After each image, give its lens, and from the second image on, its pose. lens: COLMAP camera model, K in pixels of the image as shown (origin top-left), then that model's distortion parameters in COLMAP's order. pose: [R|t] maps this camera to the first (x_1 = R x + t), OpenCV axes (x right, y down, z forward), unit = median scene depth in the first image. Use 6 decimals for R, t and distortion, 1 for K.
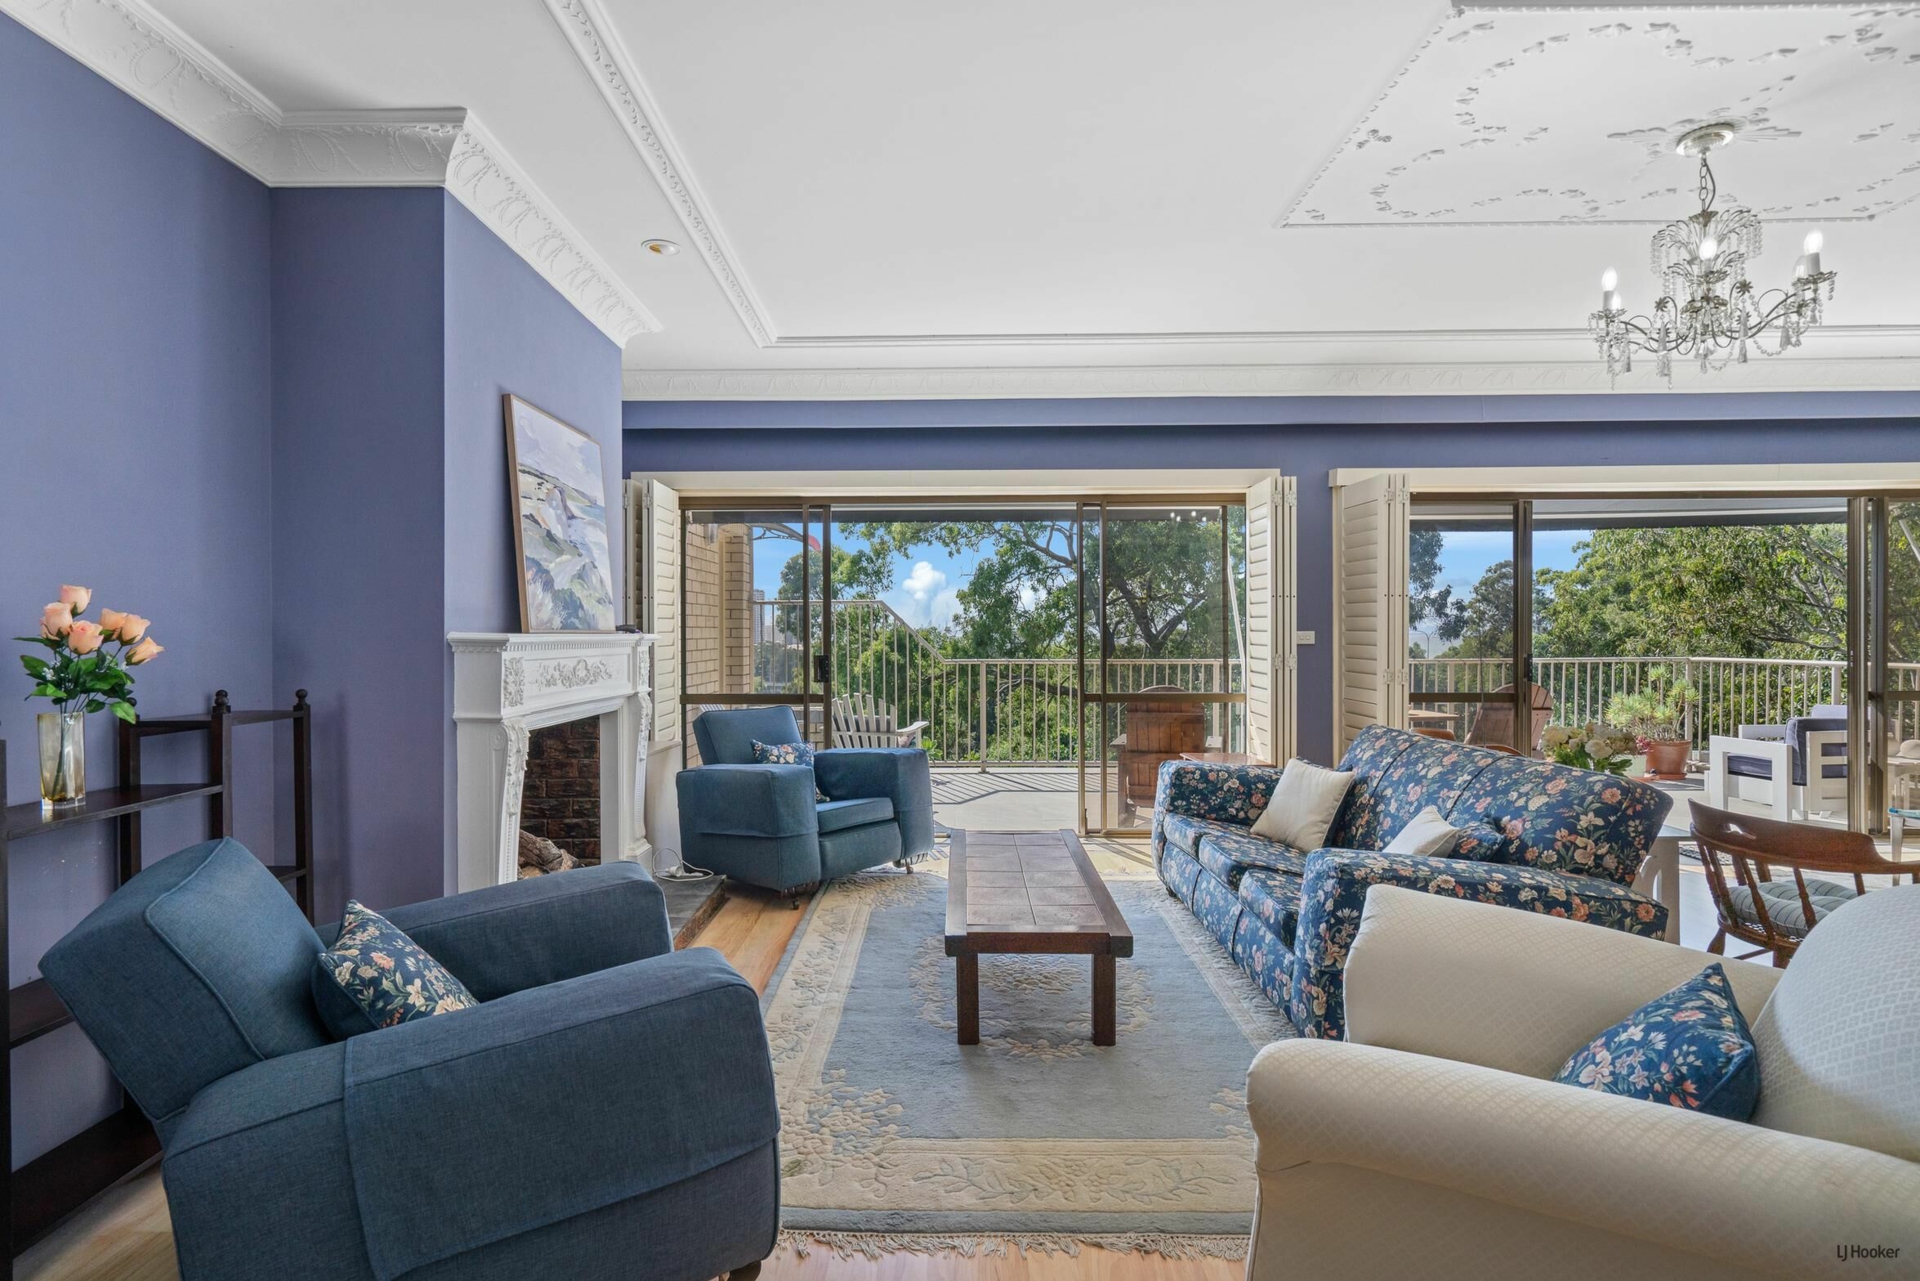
lens RADIAL K [[927.0, 0, 928.6], [0, 927.0, 635.6], [0, 0, 1]] dist [-0.003504, 0.001675]
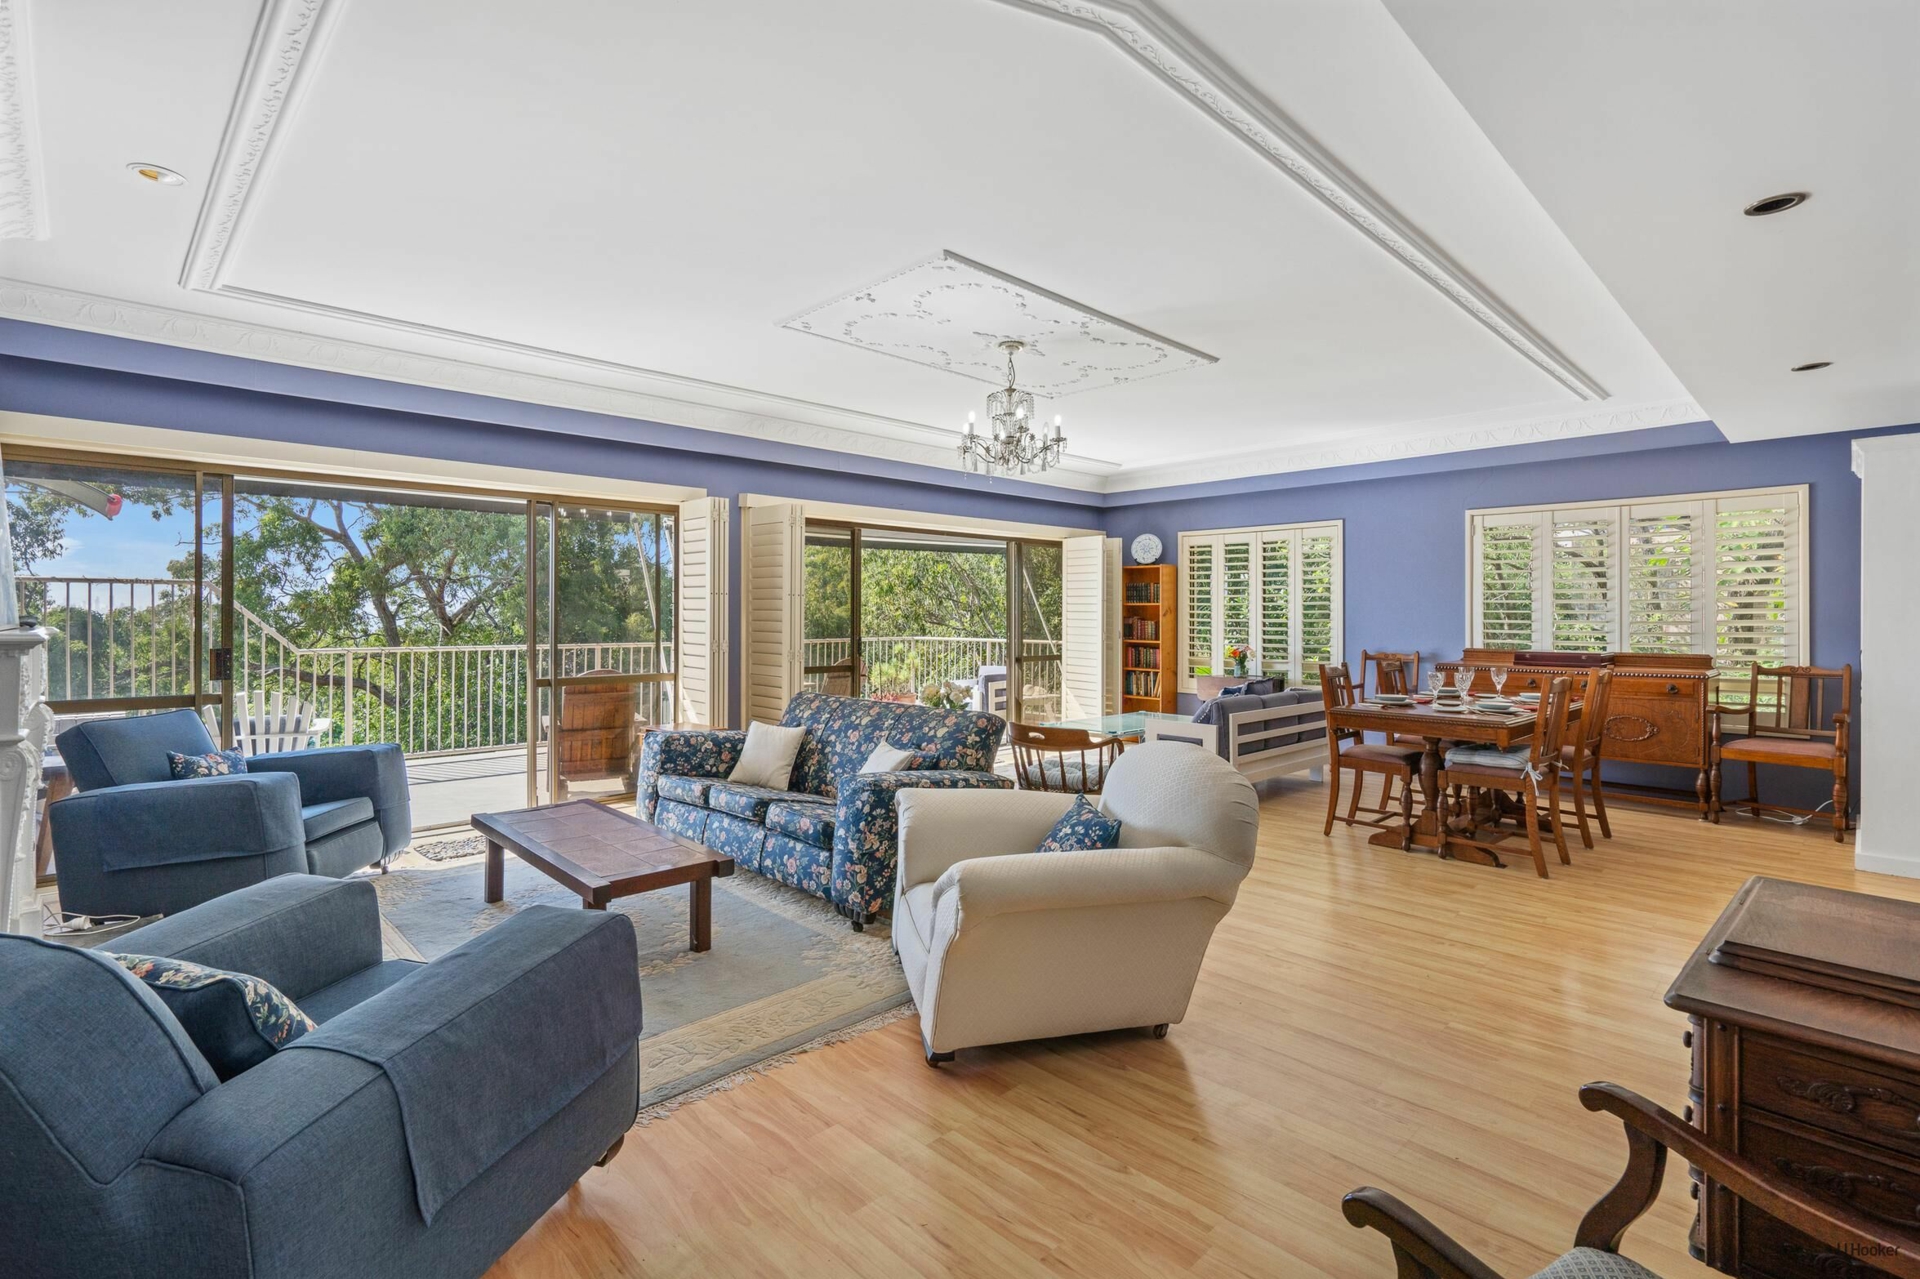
lens RADIAL K [[889.0, 0, 937.8], [0, 889.0, 607.4], [0, 0, 1]] dist [-0.008713, 0.001178]
pose [[0.708264, 0.011405, 0.705855, -0.304987], [-0.003661, 0.999915, -0.012483, -0.012405], [-0.705938, 0.006258, 0.708246, -0.067208]]
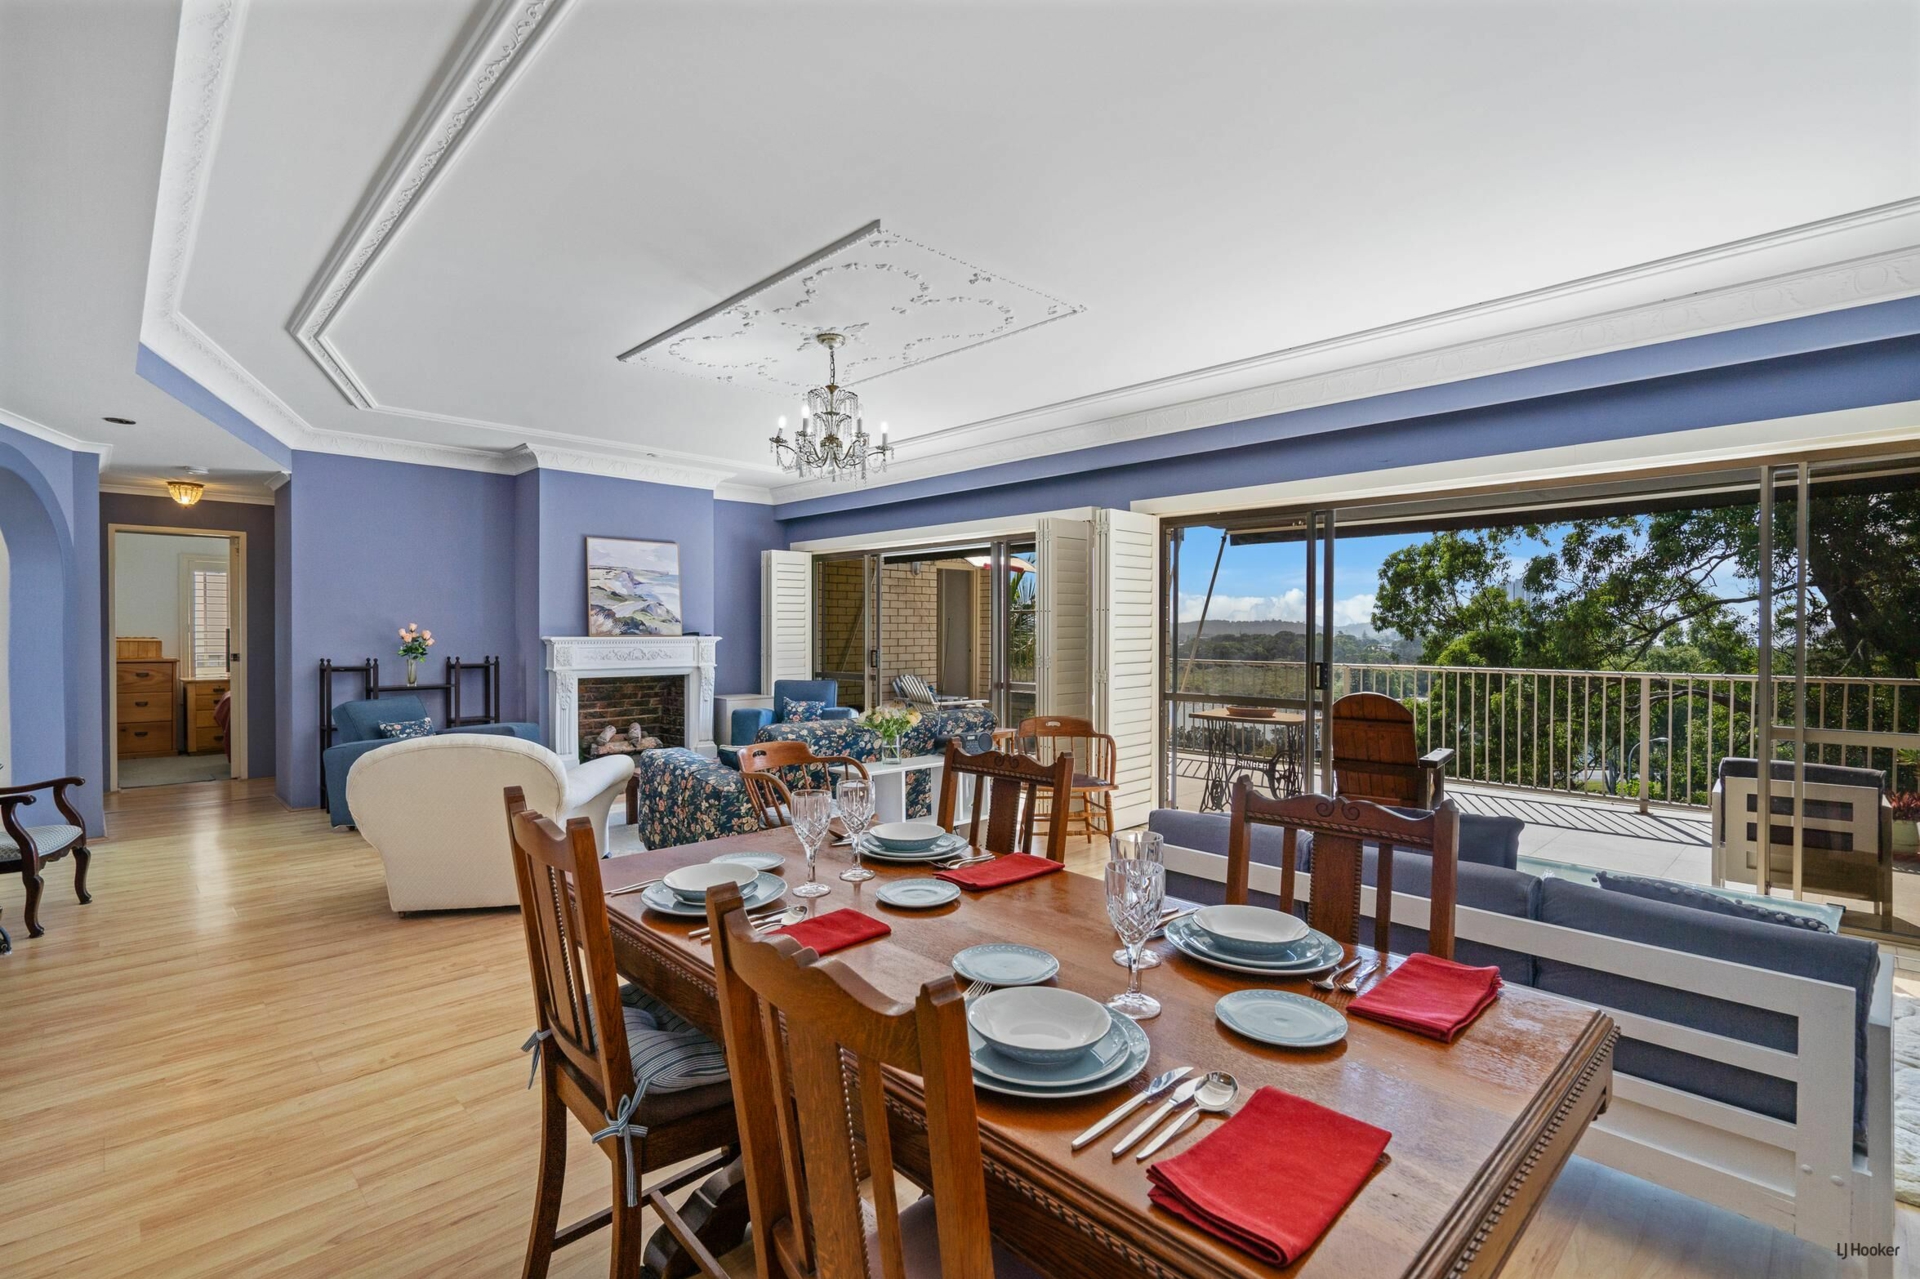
lens RADIAL K [[893.8, 0, 932.3], [0, 893.8, 637.0], [0, 0, 1]] dist [-0.001694, 0.000418]
pose [[0.695731, 0.009525, -0.718240, 1.417020], [-0.004772, 0.999951, 0.008639, -0.020099], [0.718287, -0.002582, 0.695742, 0.023501]]
